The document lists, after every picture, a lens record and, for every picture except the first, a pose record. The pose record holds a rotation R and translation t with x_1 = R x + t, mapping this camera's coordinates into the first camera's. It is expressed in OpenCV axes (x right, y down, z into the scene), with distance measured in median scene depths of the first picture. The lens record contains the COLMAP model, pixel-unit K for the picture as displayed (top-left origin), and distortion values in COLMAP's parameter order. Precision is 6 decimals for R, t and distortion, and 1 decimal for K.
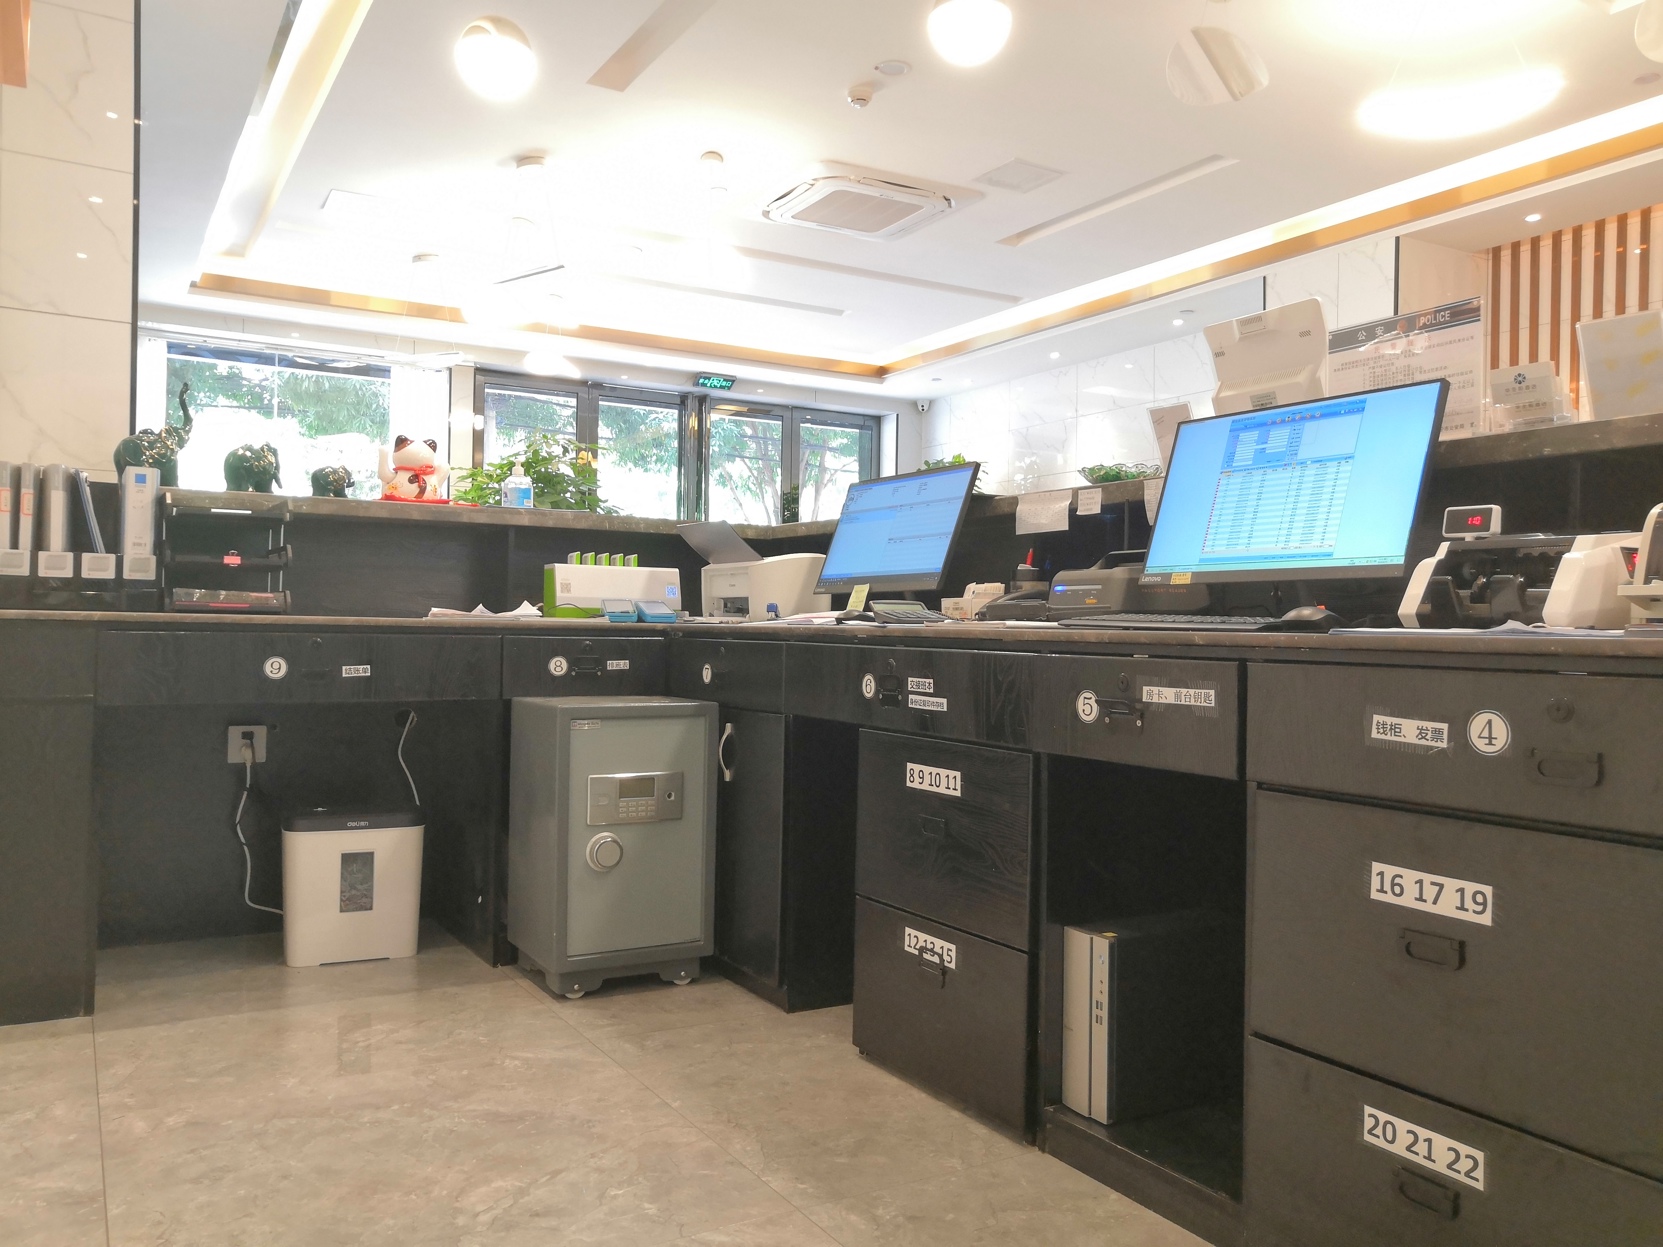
lens RADIAL K [[1299.3, 0, 845.1], [0, 1299.3, 621.4], [0, 0, 1]] dist [-0.039508, 0.067818]
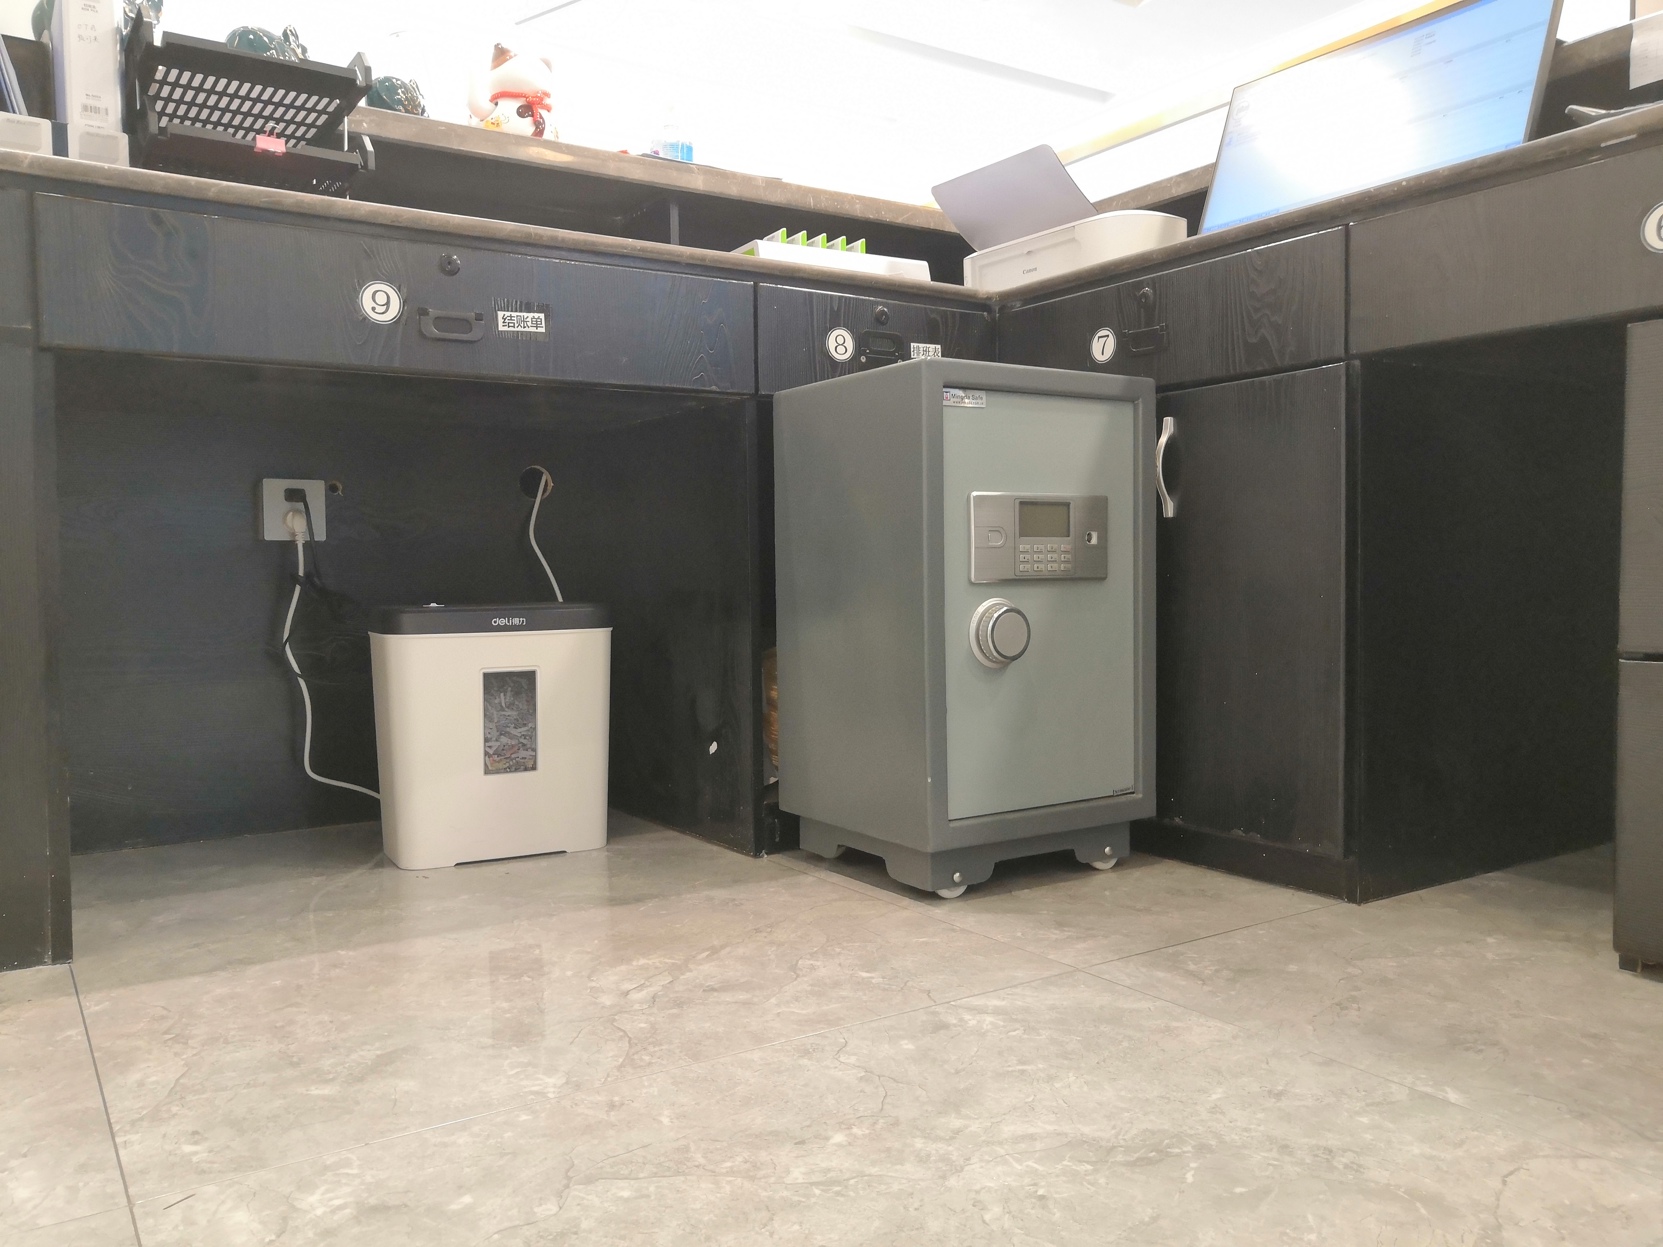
lens RADIAL K [[1299.3, 0, 836.9], [0, 1299.3, 626.1], [0, 0, 1]] dist [-0.039508, 0.067818]
pose [[0.998616, -0.030828, 0.042615, -0.275263], [0.028578, 0.998216, 0.052419, 0.142901], [-0.044155, -0.051129, 0.997715, 0.448271]]
